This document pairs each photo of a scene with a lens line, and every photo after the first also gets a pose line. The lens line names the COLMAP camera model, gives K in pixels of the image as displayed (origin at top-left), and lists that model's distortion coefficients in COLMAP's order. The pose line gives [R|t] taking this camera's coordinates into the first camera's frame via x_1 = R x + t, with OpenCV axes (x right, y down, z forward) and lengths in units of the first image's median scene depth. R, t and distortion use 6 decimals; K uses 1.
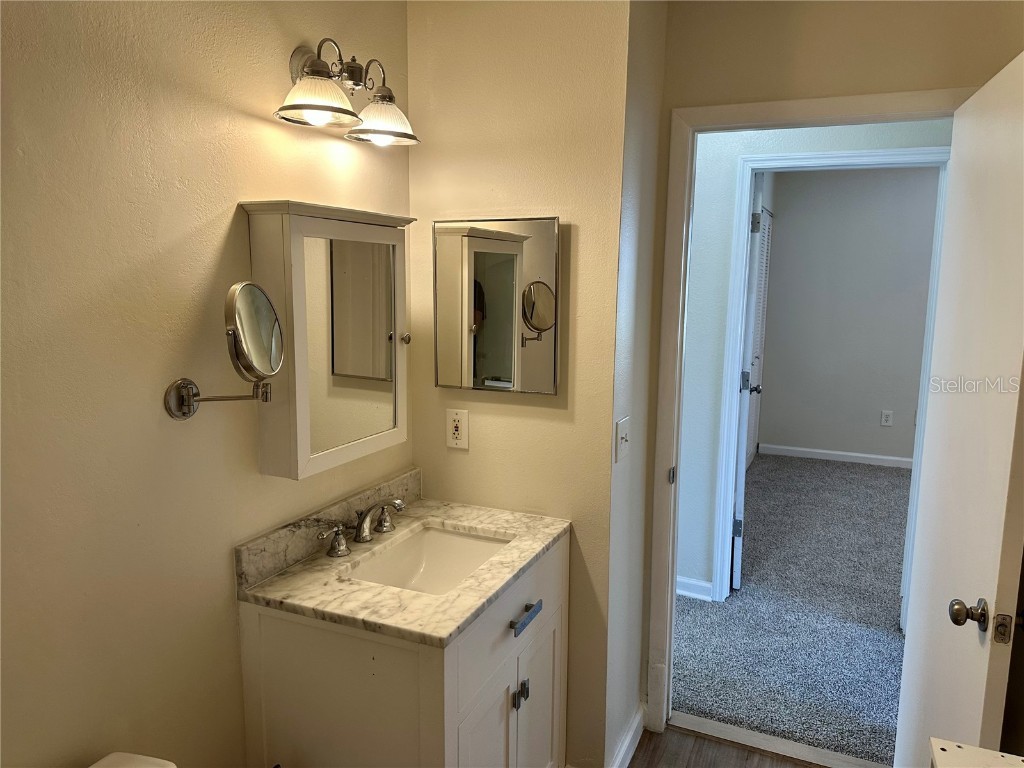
lens RADIAL K [[717.9, 0, 512.6], [0, 717.9, 378.3], [0, 0, 1]] dist [0.057679, -0.069053]
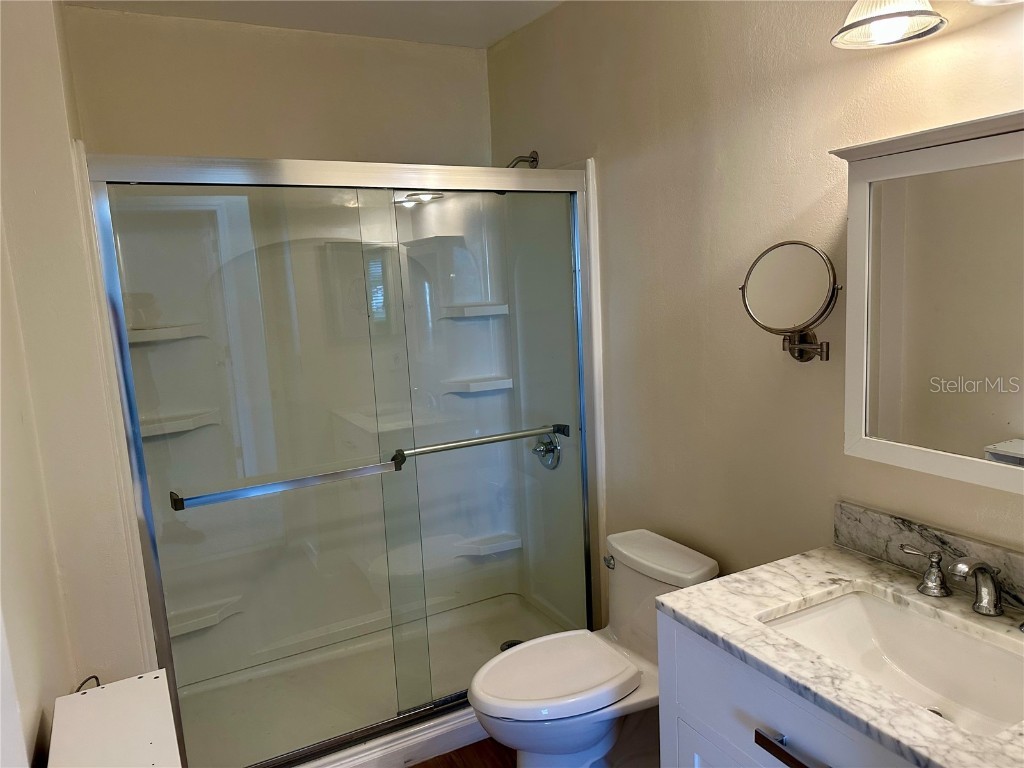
lens RADIAL K [[717.9, 0, 512.7], [0, 717.9, 388.6], [0, 0, 1]] dist [0.057679, -0.069053]
pose [[-0.619995, 0.152964, -0.769551, 0.636975], [-0.058016, 0.969189, 0.239387, -0.131768], [0.782458, 0.193065, -0.592018, 1.146680]]
